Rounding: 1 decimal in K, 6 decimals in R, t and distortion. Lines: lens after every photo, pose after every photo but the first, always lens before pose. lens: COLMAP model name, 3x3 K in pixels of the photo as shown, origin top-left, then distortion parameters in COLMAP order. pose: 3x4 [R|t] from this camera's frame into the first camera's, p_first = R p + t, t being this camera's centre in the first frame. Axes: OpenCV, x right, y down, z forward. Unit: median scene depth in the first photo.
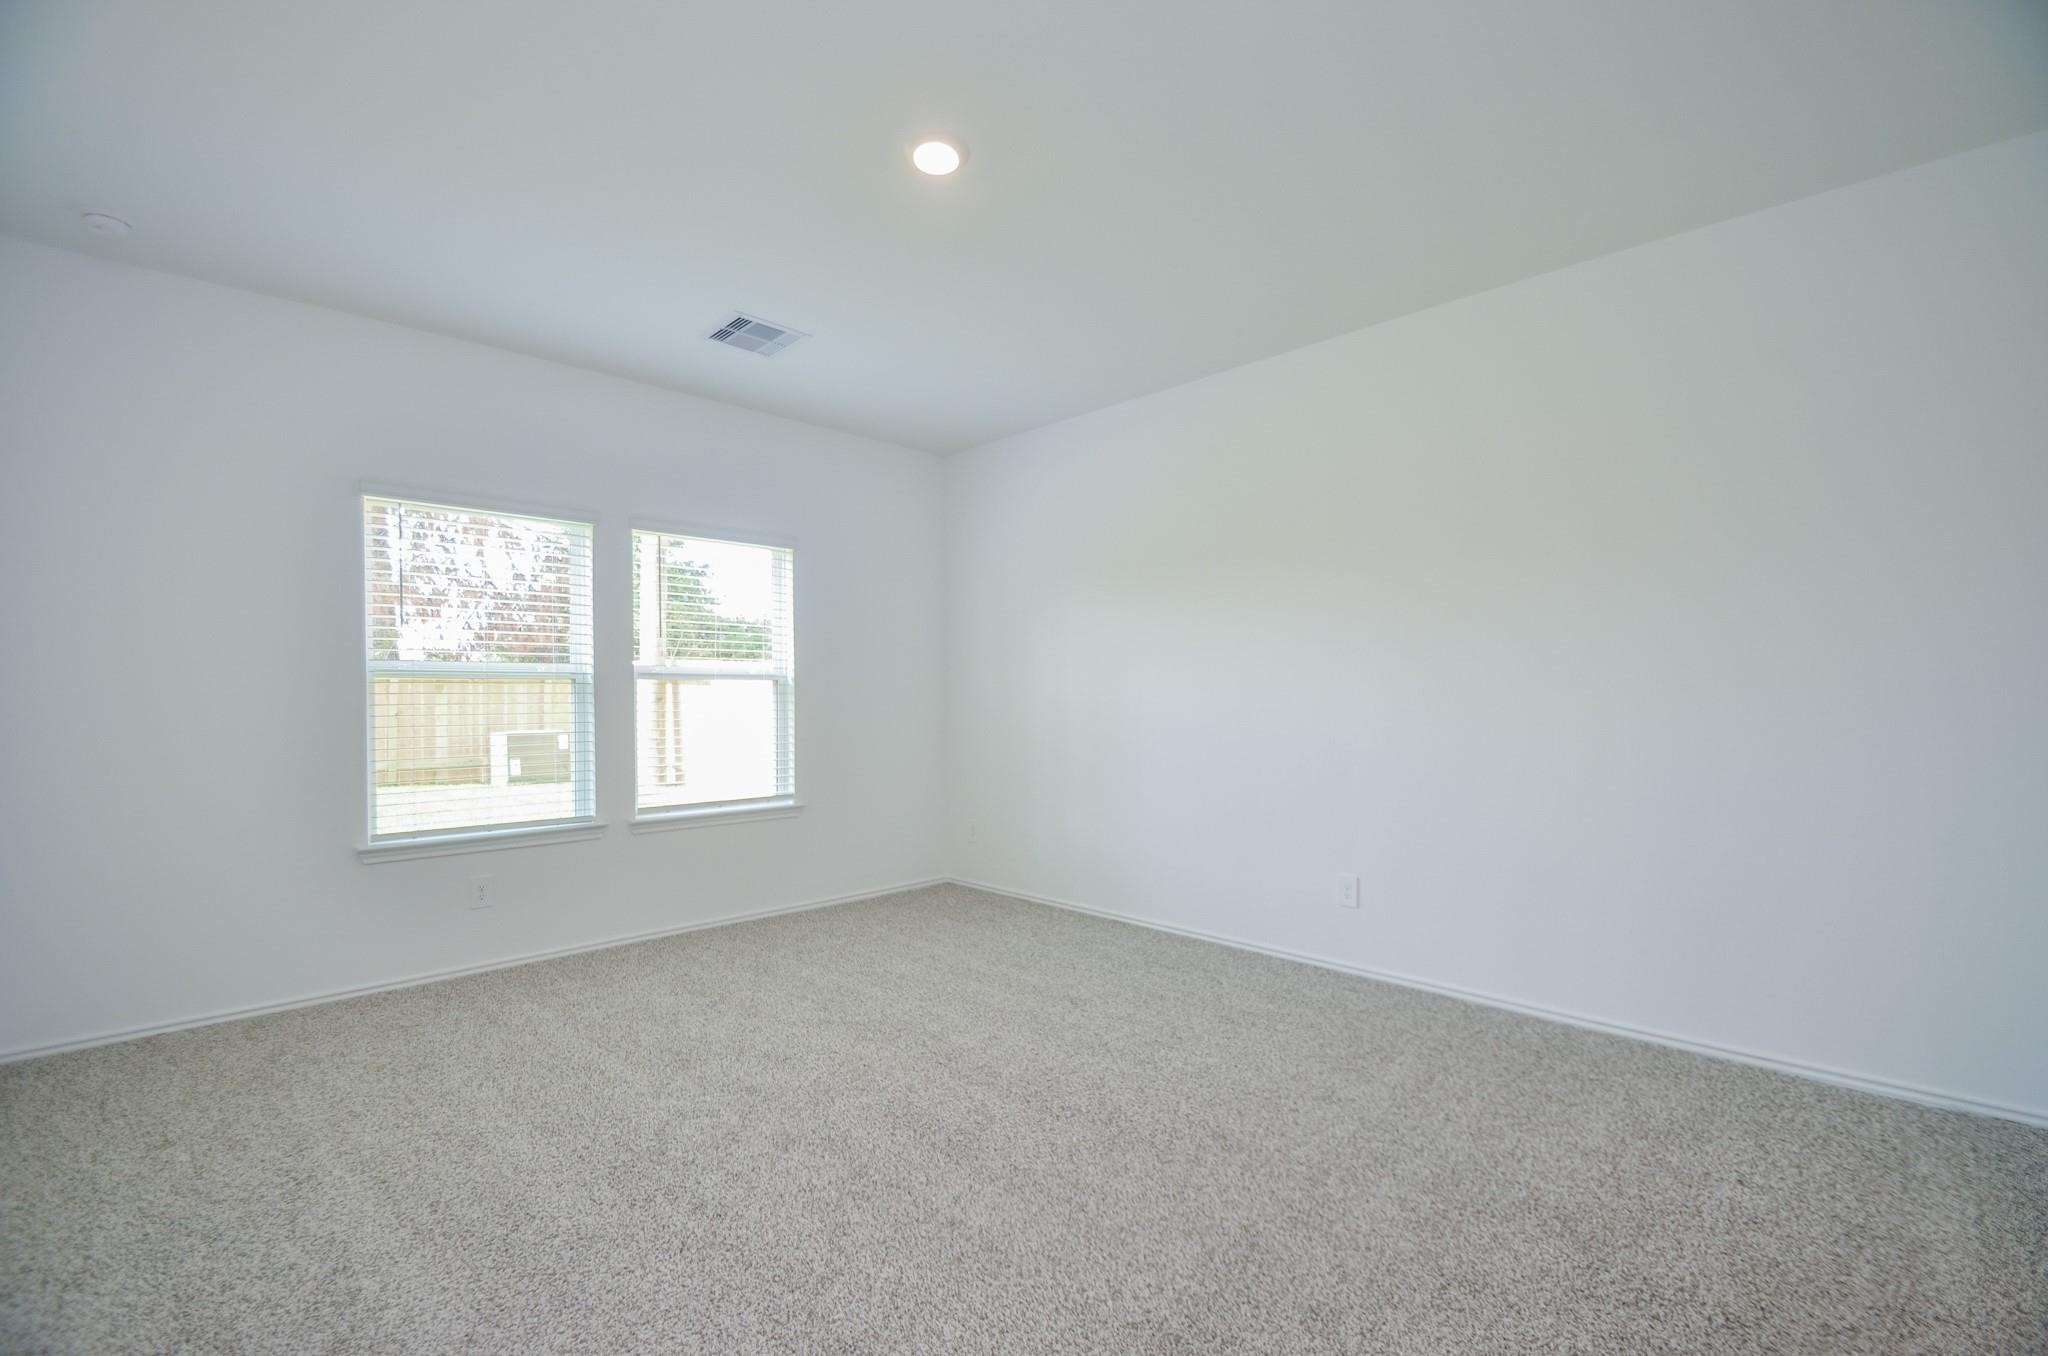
lens RADIAL K [[898.6, 0, 1024.4], [0, 898.6, 674.1], [0, 0, 1]] dist [0.004213, -0.006469]
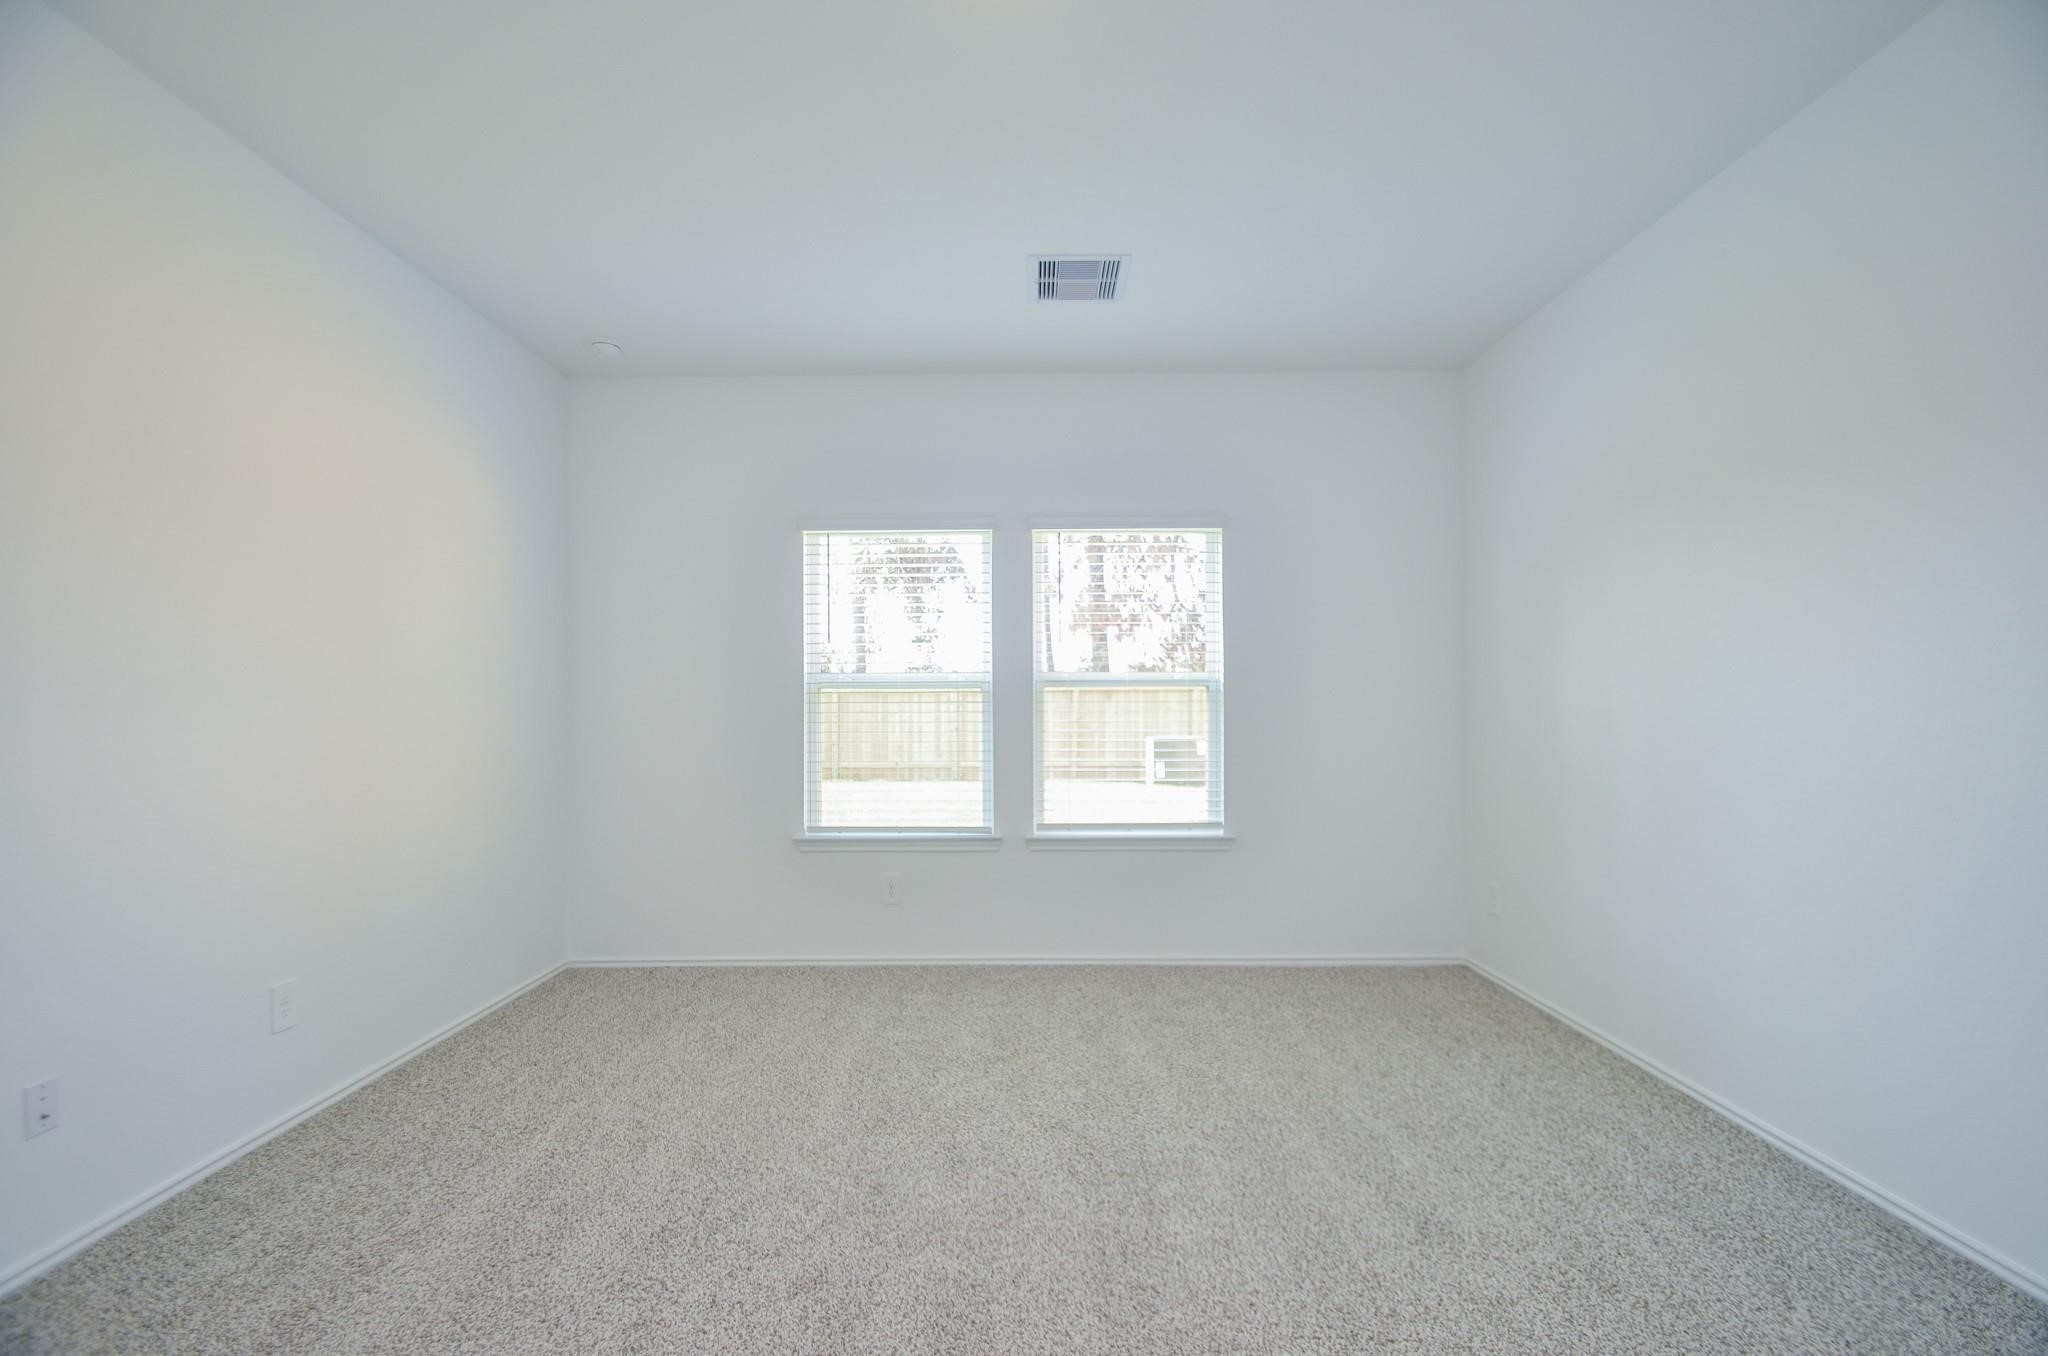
lens RADIAL K [[898.6, 0, 1015.0], [0, 898.6, 683.4], [0, 0, 1]] dist [0.004213, -0.006469]
pose [[0.705772, -0.016622, -0.708244, 0.227868], [0.017800, 0.999825, -0.005727, 0.007526], [0.708215, -0.008565, 0.705945, 0.322213]]
